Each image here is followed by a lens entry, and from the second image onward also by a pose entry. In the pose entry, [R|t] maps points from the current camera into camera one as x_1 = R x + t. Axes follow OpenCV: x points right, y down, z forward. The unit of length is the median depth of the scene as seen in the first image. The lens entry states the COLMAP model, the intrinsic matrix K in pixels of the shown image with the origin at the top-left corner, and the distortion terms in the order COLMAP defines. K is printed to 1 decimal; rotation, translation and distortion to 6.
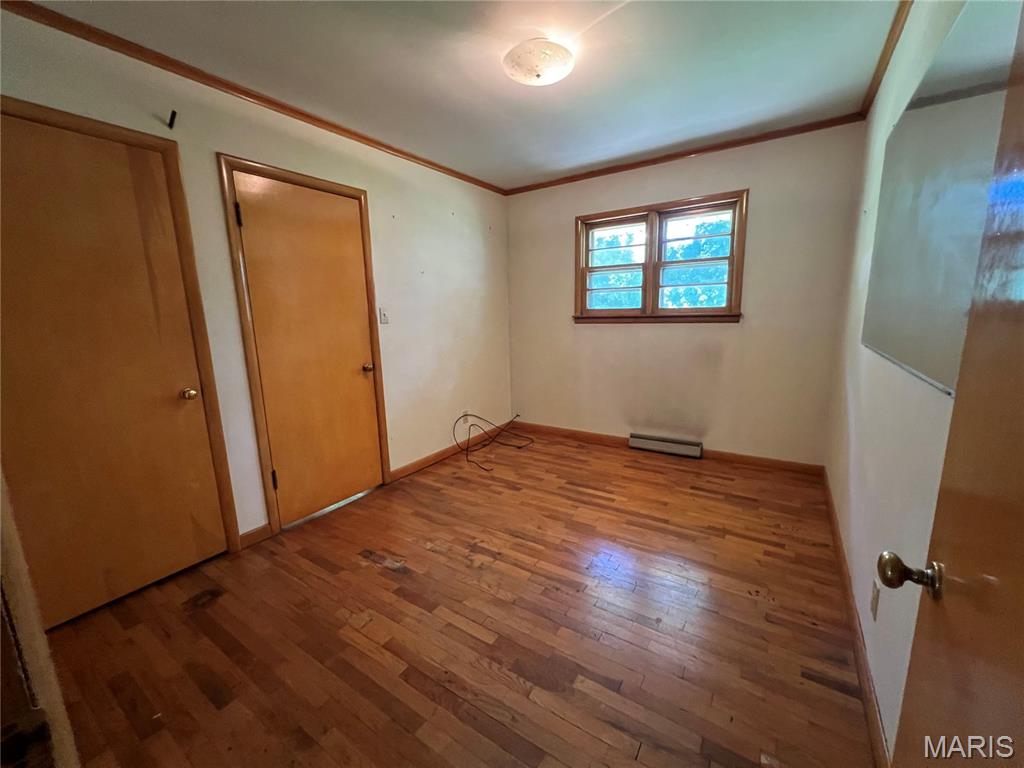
lens RADIAL K [[411.0, 0, 515.2], [0, 411.0, 385.6], [0, 0, 1]] dist [-0.001026, 0.000170]
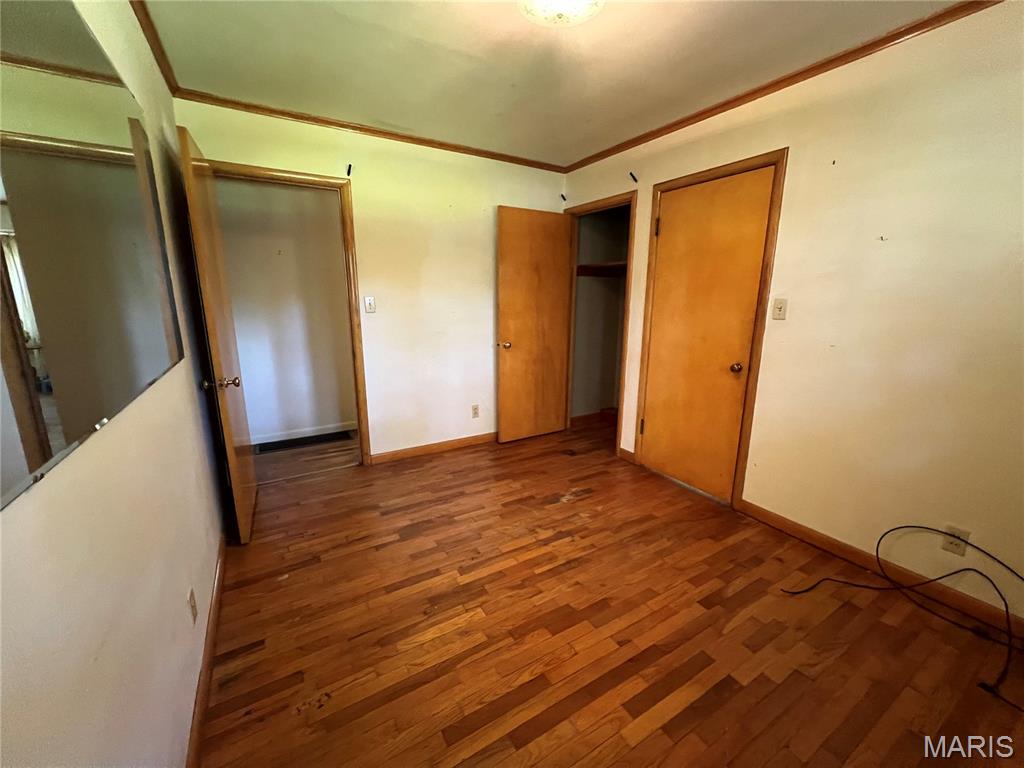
lens RADIAL K [[421.2, 0, 515.2], [0, 421.2, 385.4], [0, 0, 1]] dist [-0.007012, 0.000040]
pose [[-0.438361, 0.212190, -0.873393, 0.697217], [-0.156639, 0.938827, 0.306705, -0.228708], [0.885044, 0.271255, -0.378308, 1.033144]]
